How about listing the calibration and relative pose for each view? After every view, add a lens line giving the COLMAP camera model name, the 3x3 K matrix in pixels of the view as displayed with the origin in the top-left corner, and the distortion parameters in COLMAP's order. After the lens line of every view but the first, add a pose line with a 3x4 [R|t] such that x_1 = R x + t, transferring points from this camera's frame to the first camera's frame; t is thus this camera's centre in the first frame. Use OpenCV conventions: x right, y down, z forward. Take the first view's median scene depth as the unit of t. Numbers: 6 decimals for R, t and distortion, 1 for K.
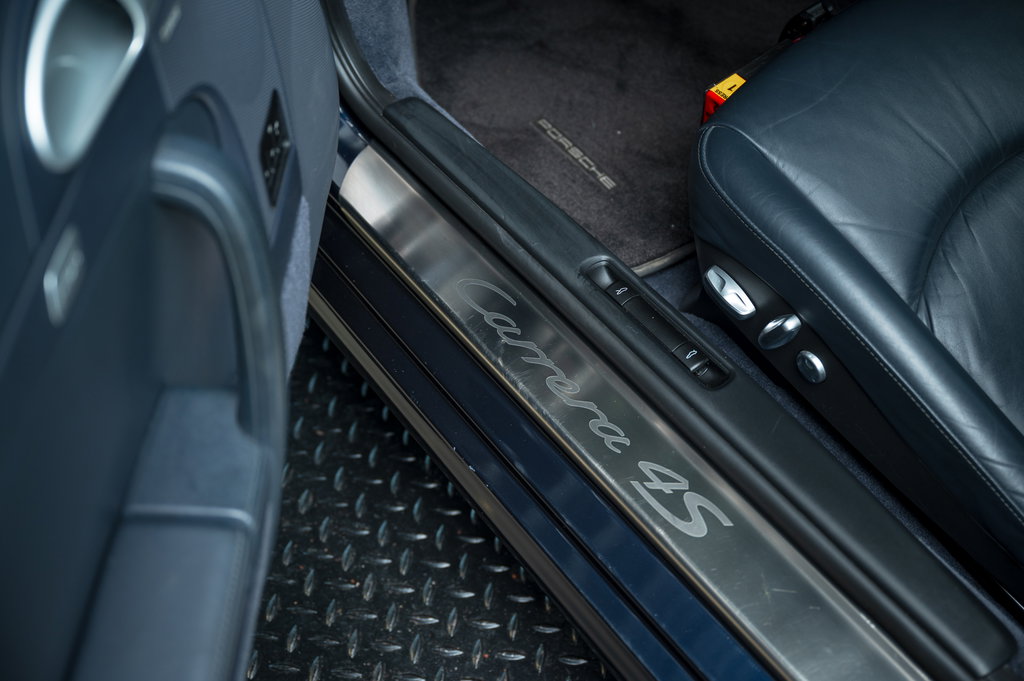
lens RADIAL K [[1210.6, 0, 511.8], [0, 1210.6, 338.9], [0, 0, 1]] dist [0.014278, 0.000000]
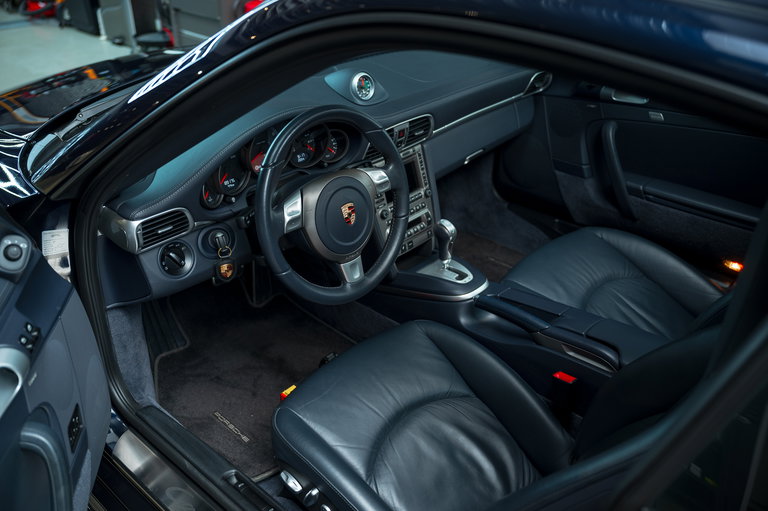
lens RADIAL K [[726.4, 0, 382.3], [0, 726.4, 255.2], [0, 0, 1]] dist [0.013475, 0.000000]
pose [[0.983132, -0.030854, 0.180274, 0.113805], [0.098894, 0.918828, -0.382066, 0.104461], [-0.153852, 0.393450, 0.906381, -0.397482]]
